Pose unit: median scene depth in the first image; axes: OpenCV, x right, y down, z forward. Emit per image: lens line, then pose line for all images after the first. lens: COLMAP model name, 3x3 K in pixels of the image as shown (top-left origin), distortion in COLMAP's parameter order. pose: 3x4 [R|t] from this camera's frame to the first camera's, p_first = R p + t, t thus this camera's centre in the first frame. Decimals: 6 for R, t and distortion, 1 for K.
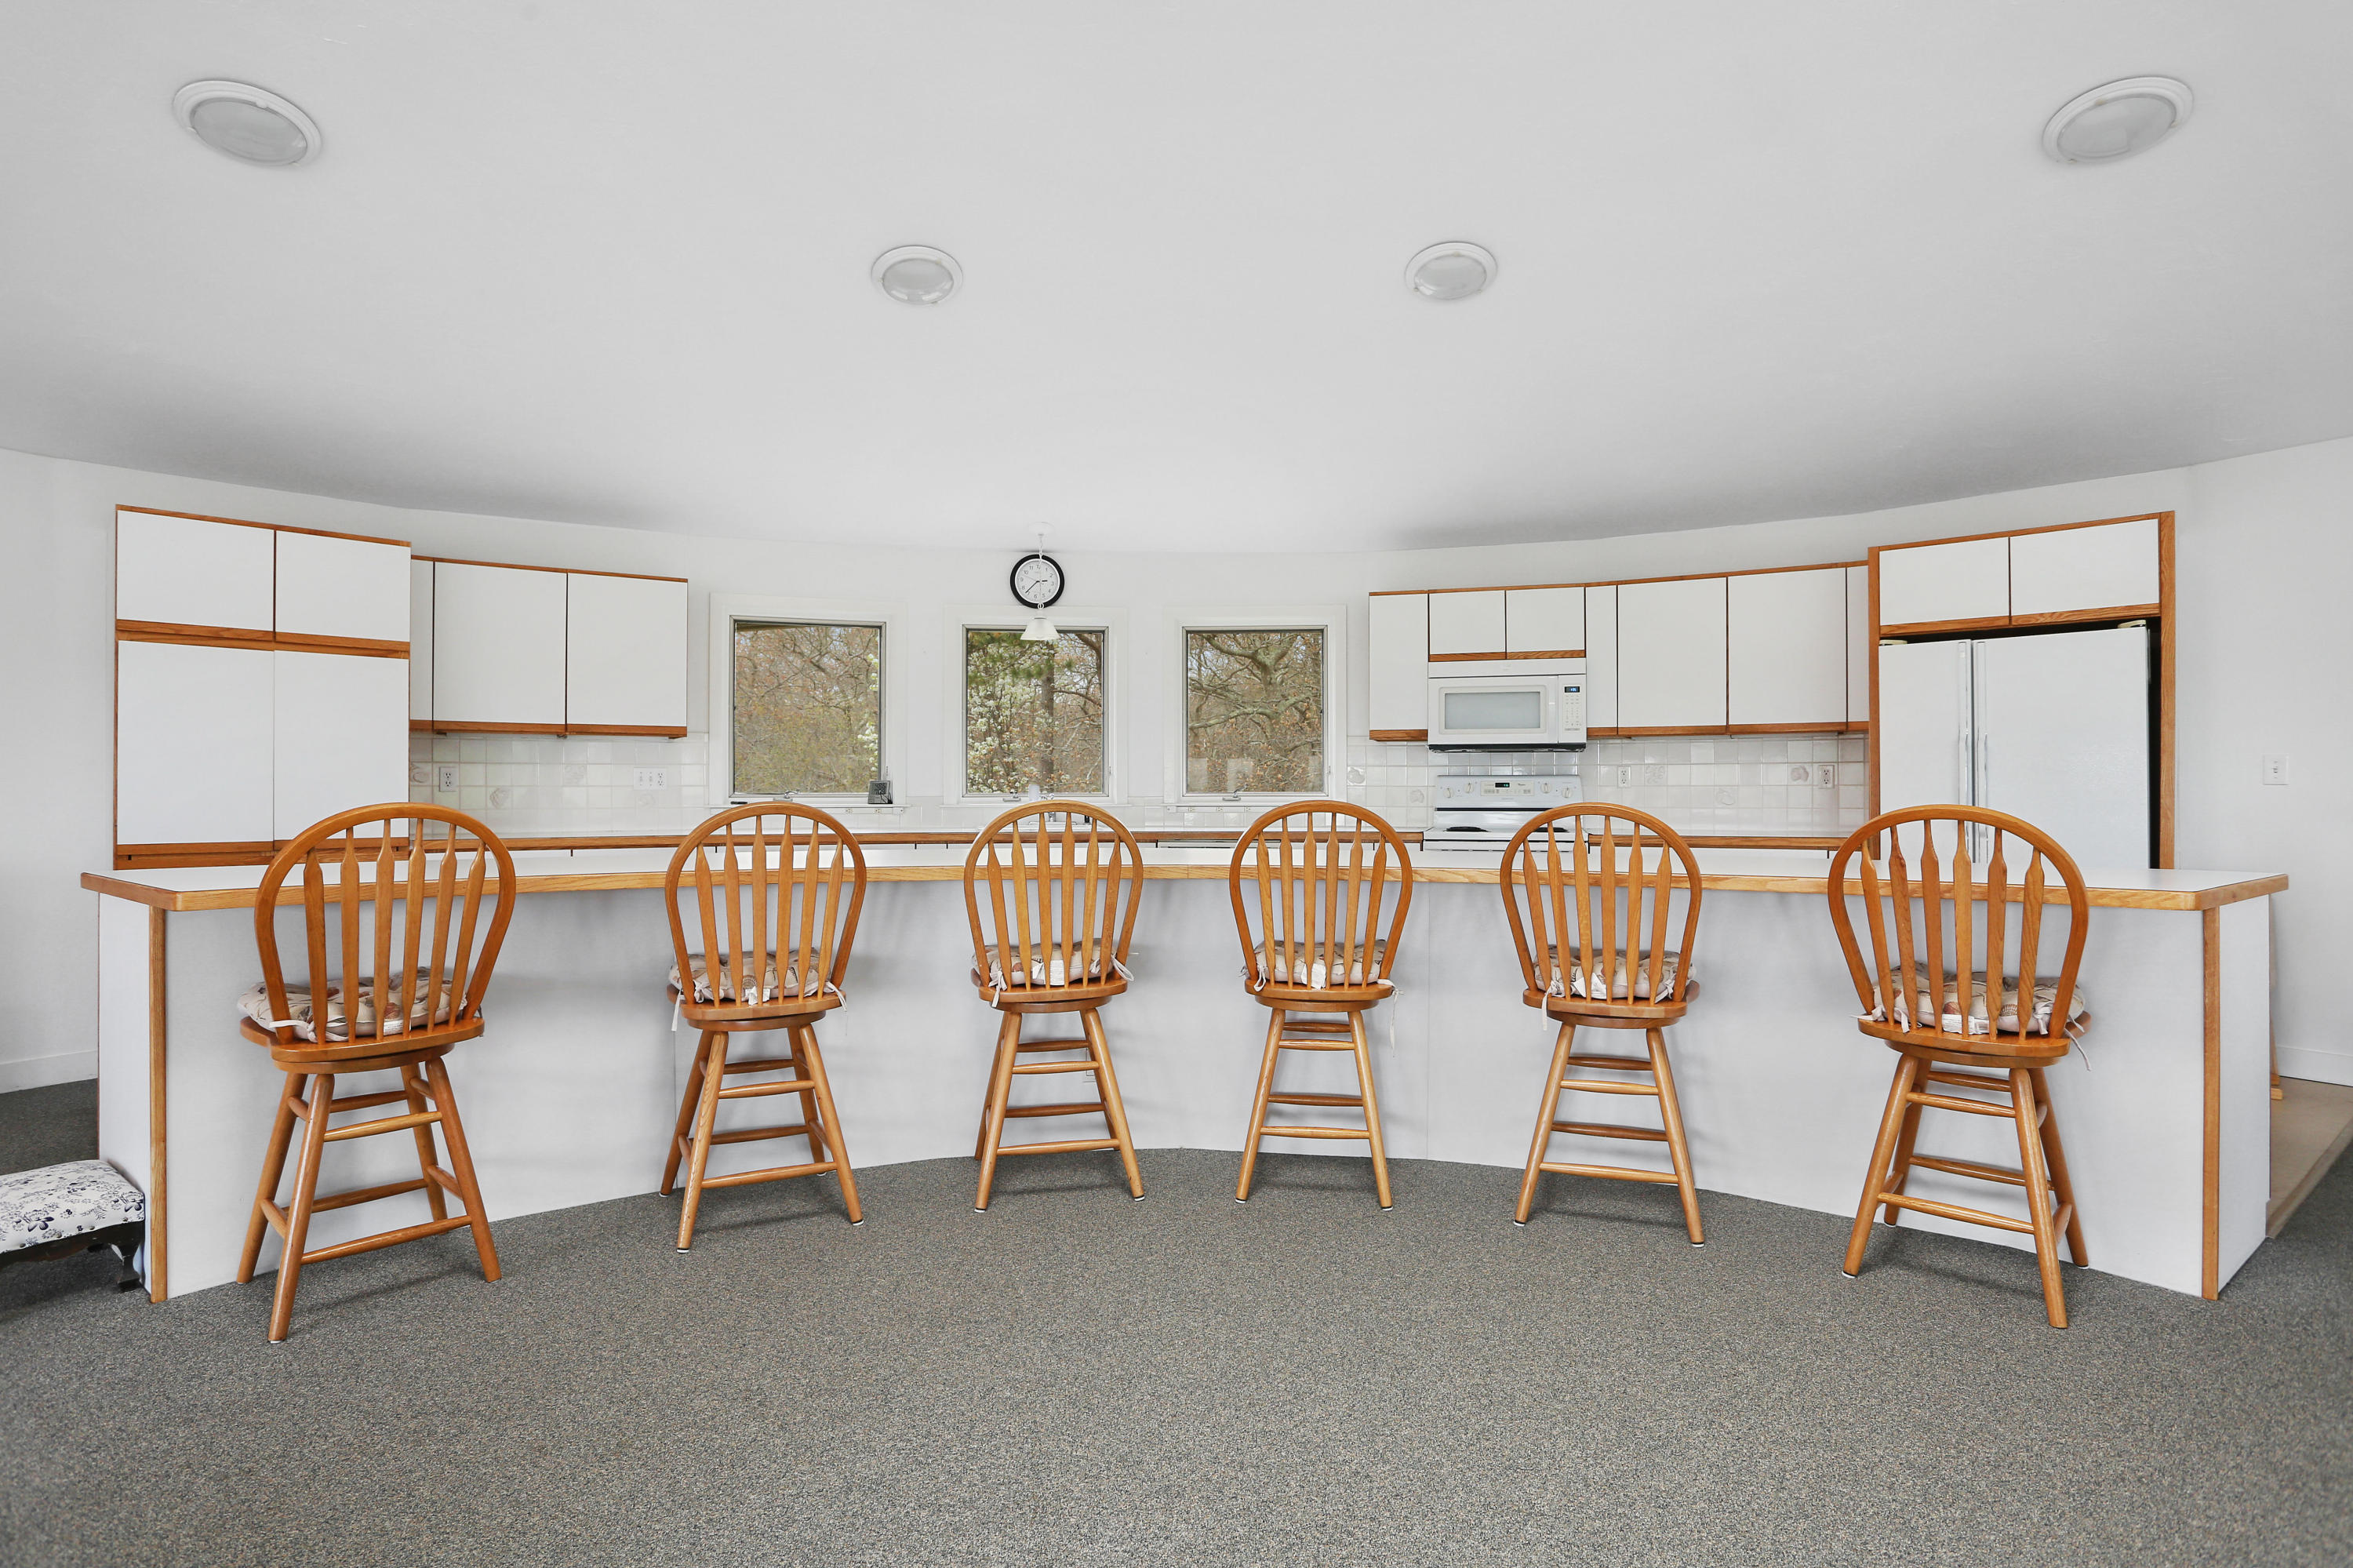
lens RADIAL K [[1144.6, 0, 1159.4], [0, 1144.6, 784.0], [0, 0, 1]] dist [-0.059539, 0.019571]
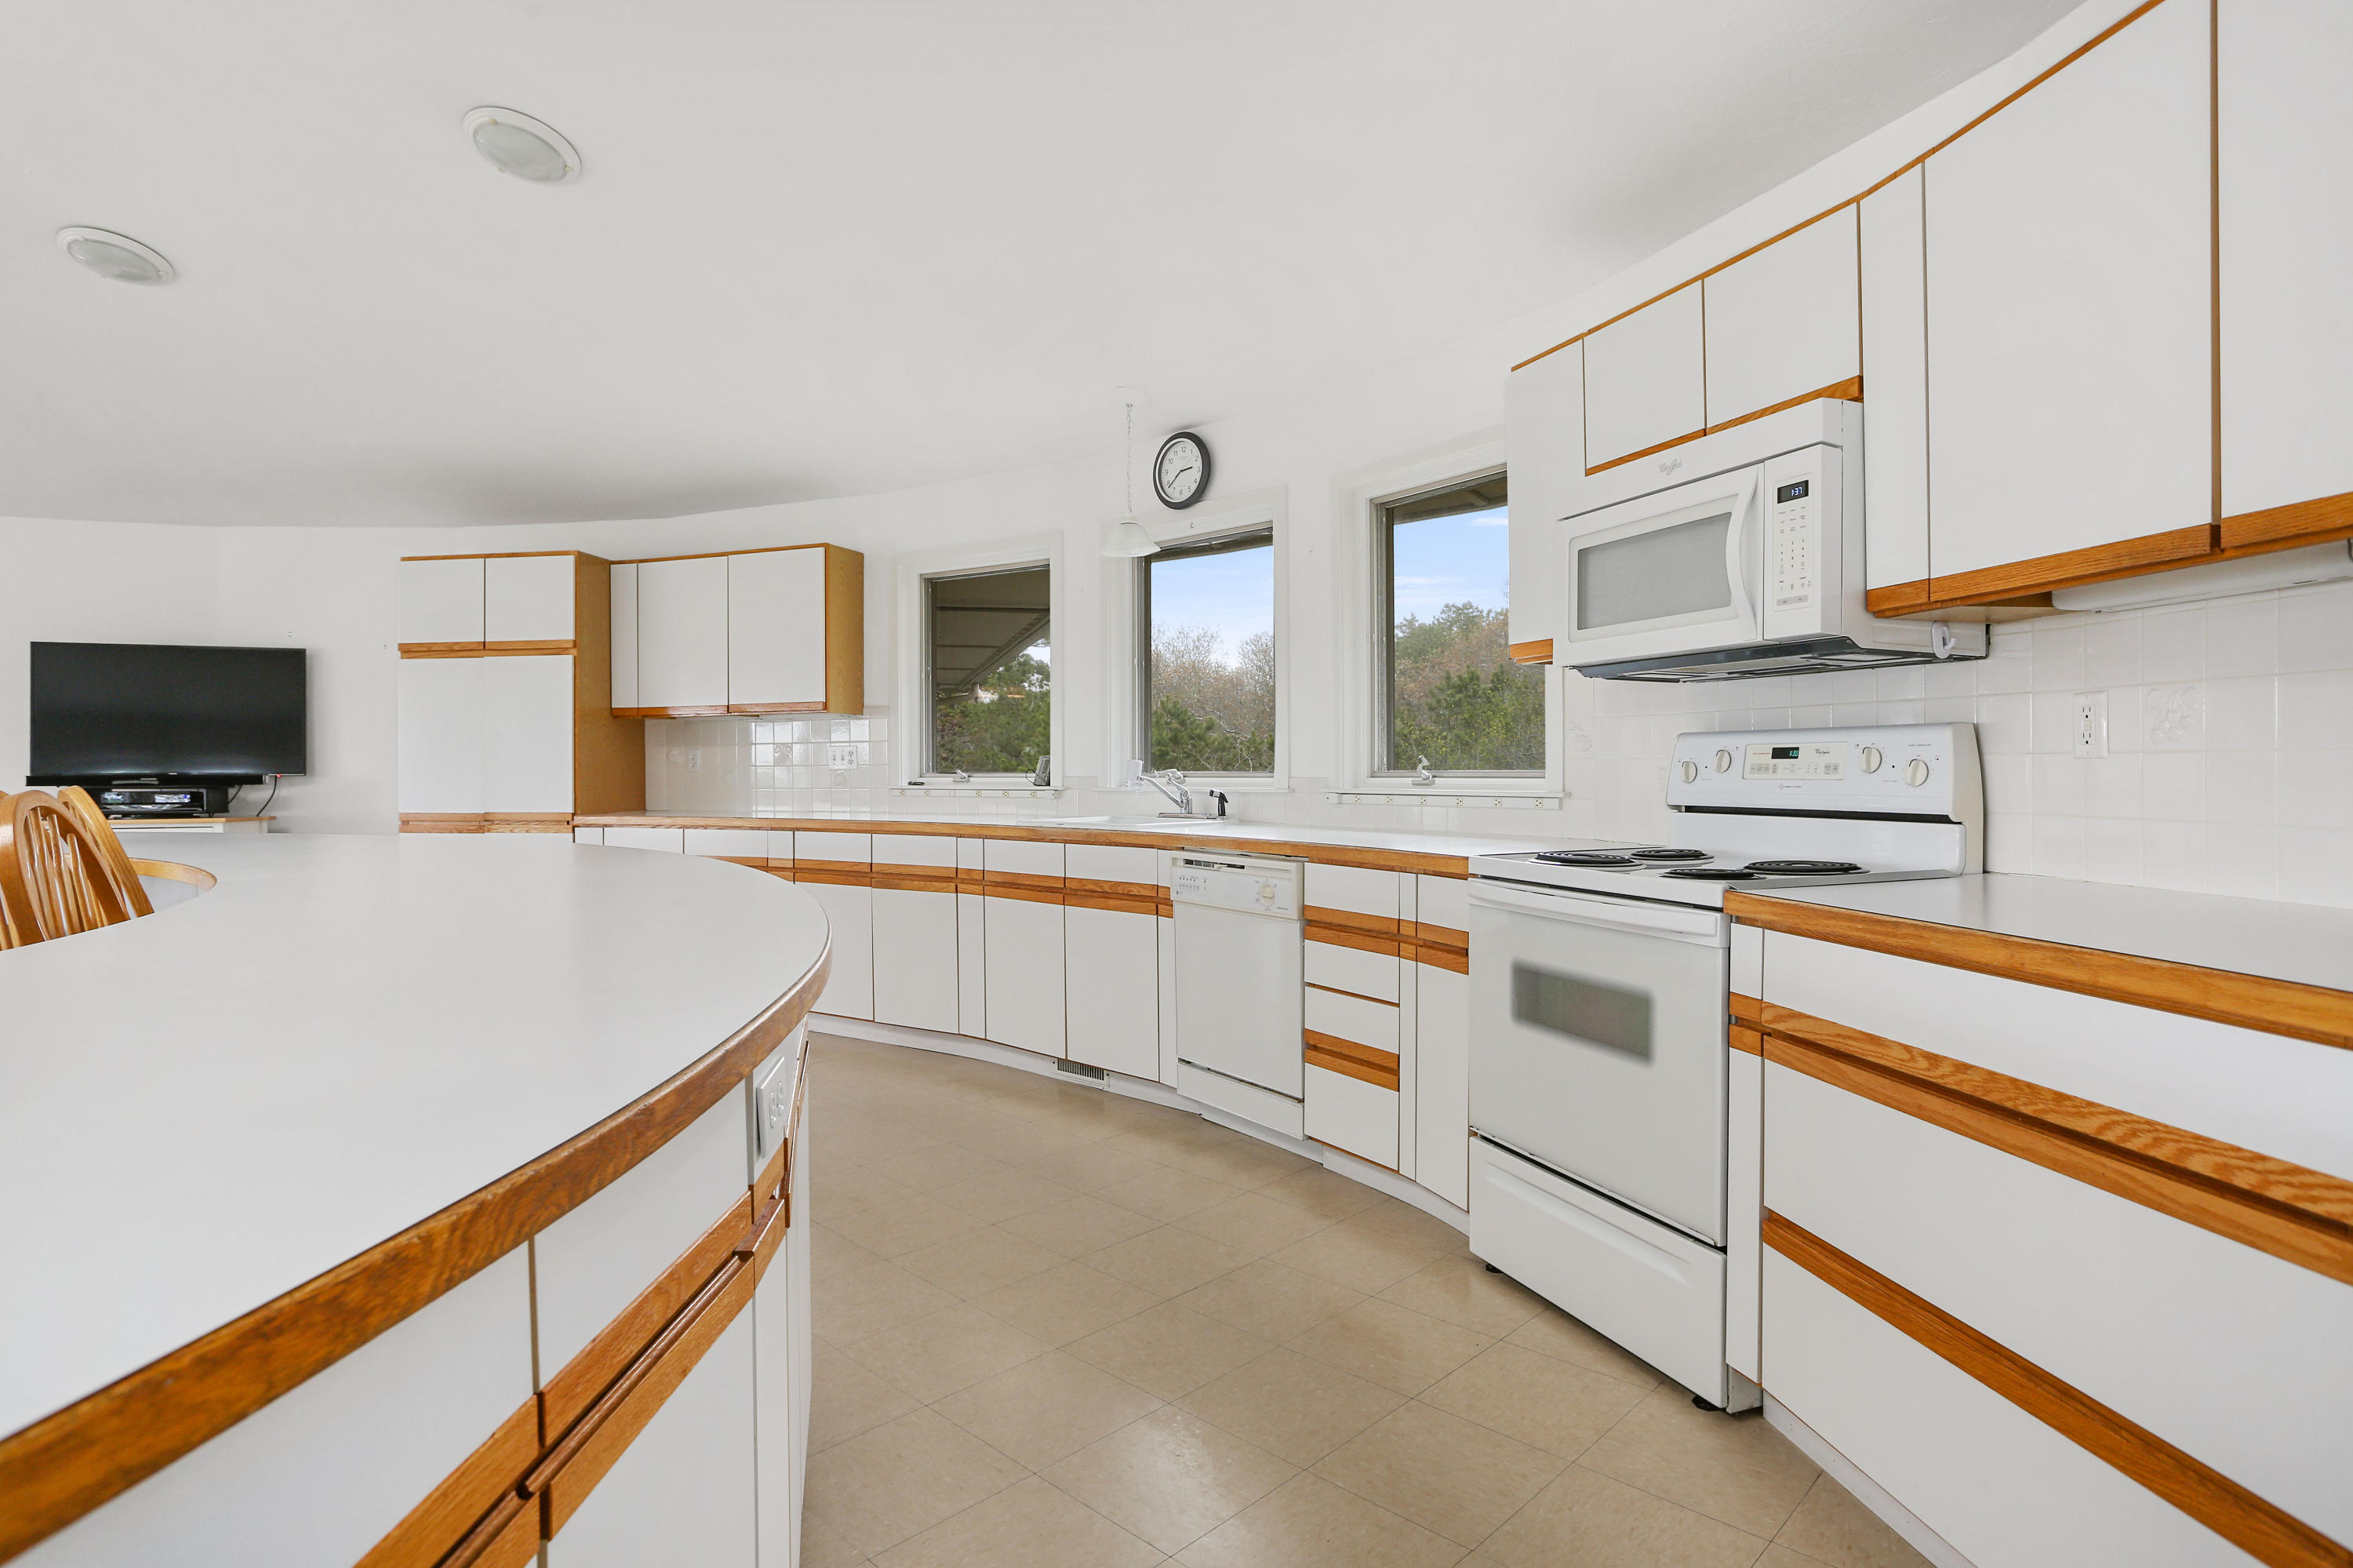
lens RADIAL K [[1246.0, 0, 1164.0], [0, 1246.0, 780.6], [0, 0, 1]] dist [-0.051198, 0.018242]
pose [[0.595325, 0.005501, -0.803466, 0.695870], [0.007615, 0.999893, 0.012488, 0.004580], [0.803449, -0.013553, 0.595220, 0.740676]]
